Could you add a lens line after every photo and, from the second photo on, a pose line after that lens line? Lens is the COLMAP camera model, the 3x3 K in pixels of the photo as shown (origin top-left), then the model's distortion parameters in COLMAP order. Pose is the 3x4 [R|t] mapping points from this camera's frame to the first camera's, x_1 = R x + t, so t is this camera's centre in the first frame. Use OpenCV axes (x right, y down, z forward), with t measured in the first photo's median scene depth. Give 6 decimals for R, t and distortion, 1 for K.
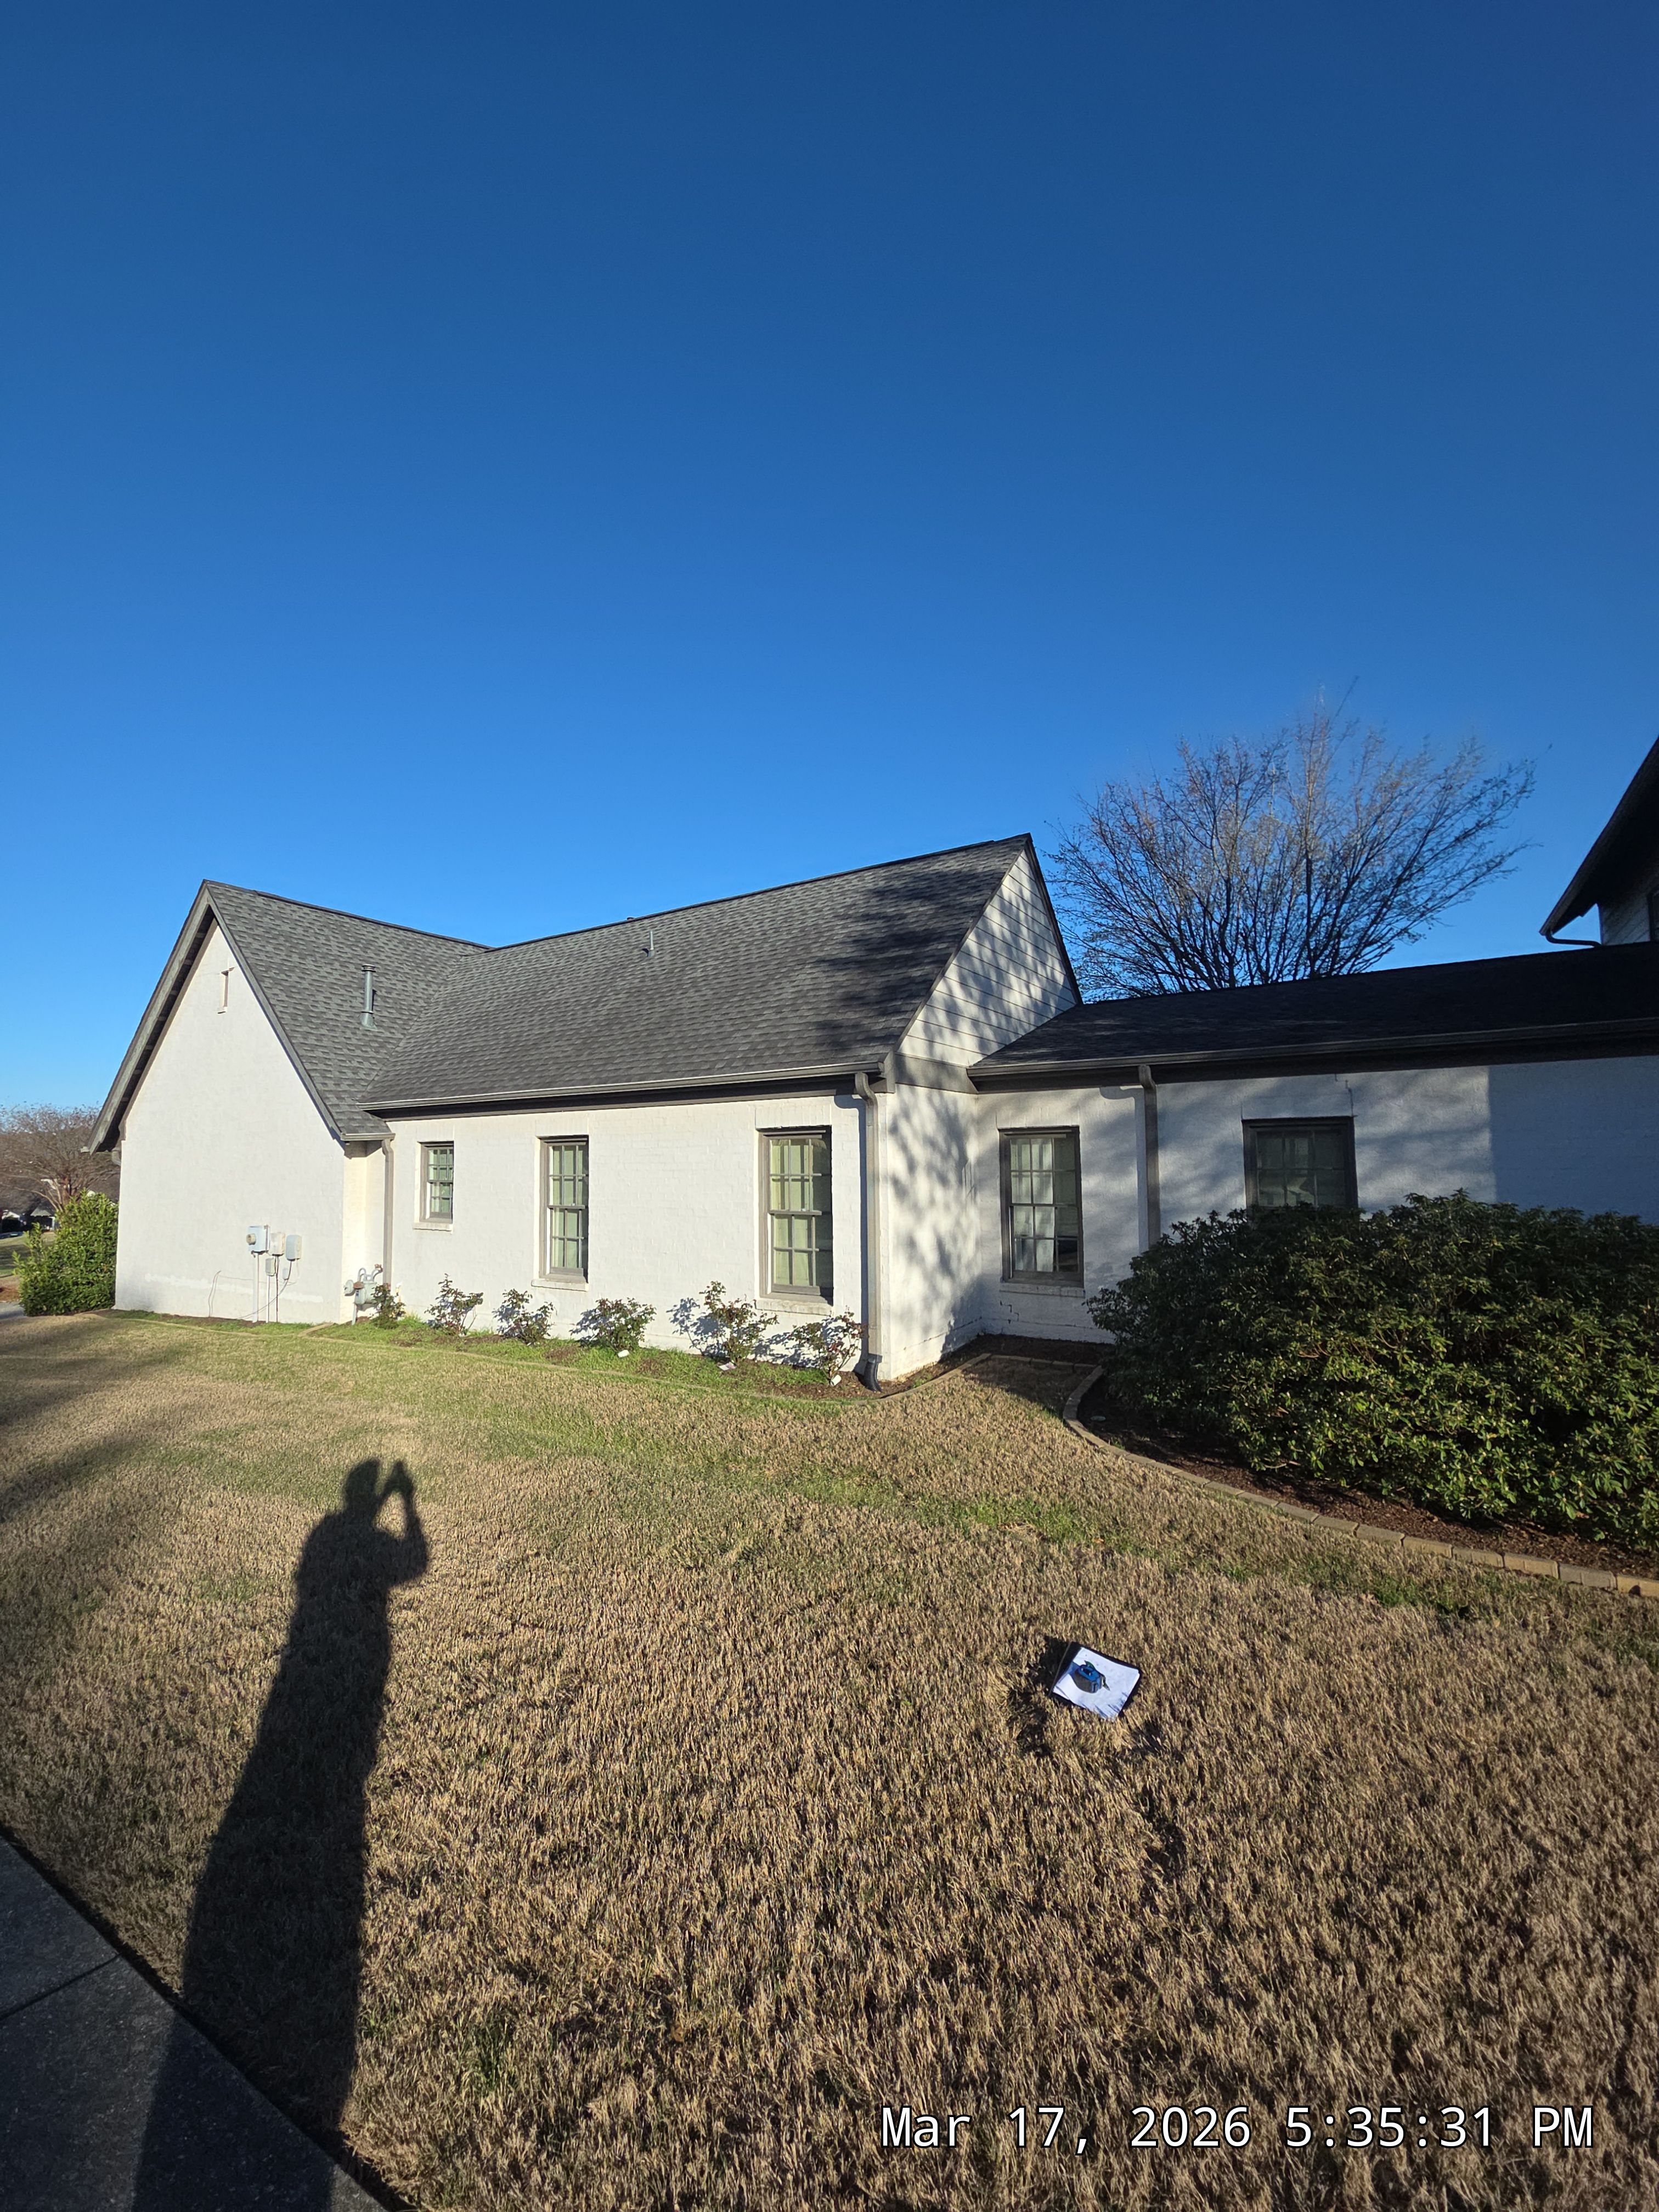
lens RADIAL K [[901.0, 0, 818.9], [0, 901.0, 1105.0], [0, 0, 1]] dist [0.011852, -0.006765]
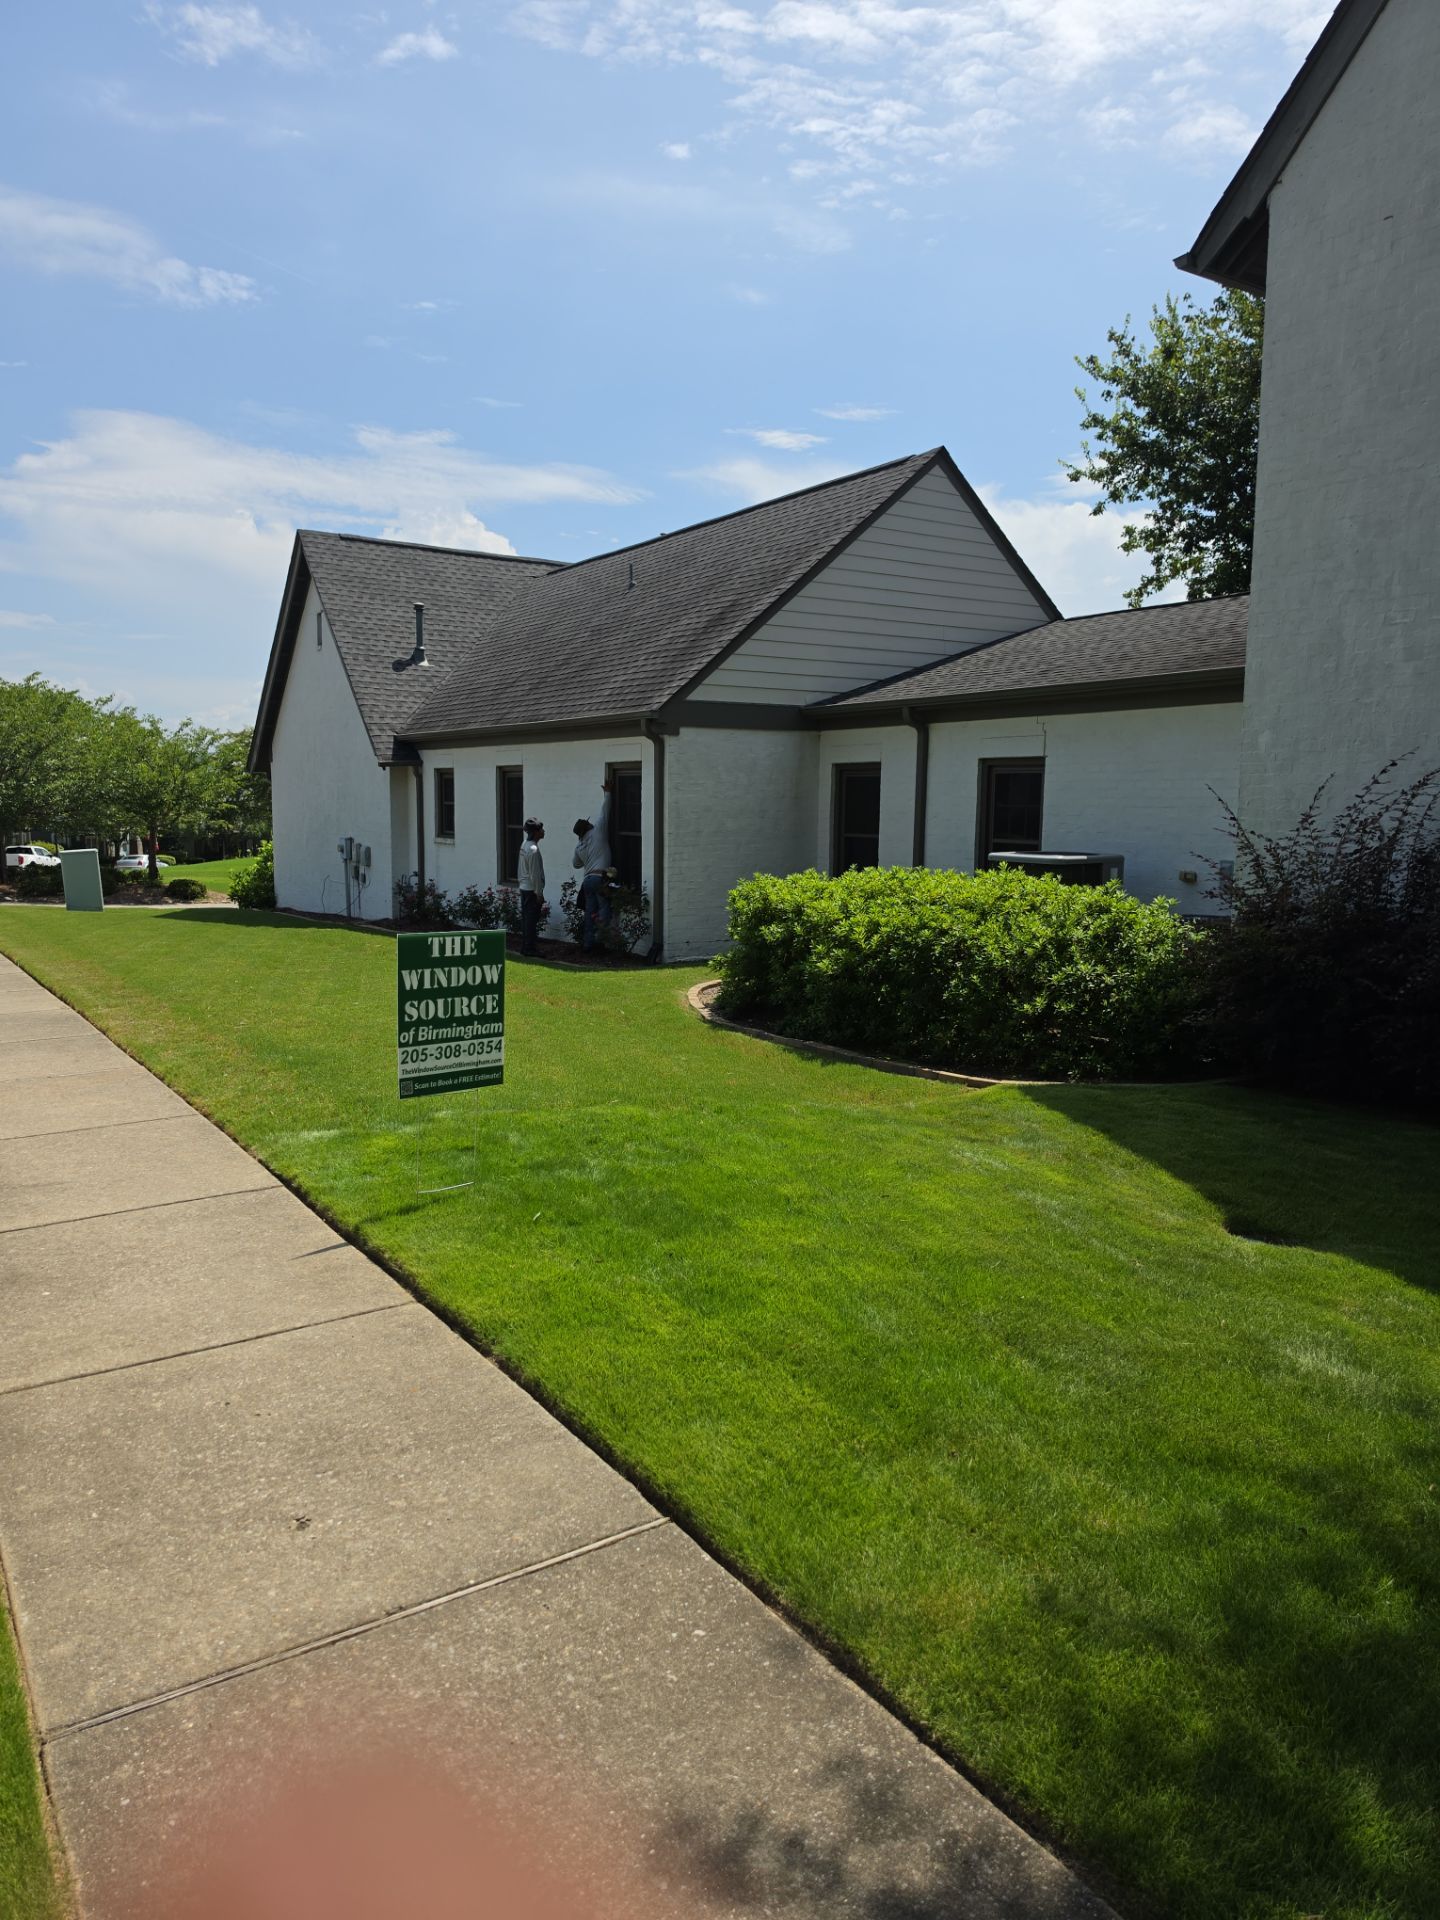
lens RADIAL K [[1332.6, 0, 720.6], [0, 1332.6, 935.9], [0, 0, 1]] dist [0.041364, -0.001605]
pose [[0.909641, 0.062189, -0.410714, 0.813519], [0.008041, 0.985909, 0.167092, -0.041527], [0.415317, -0.155296, 0.896323, -0.559622]]
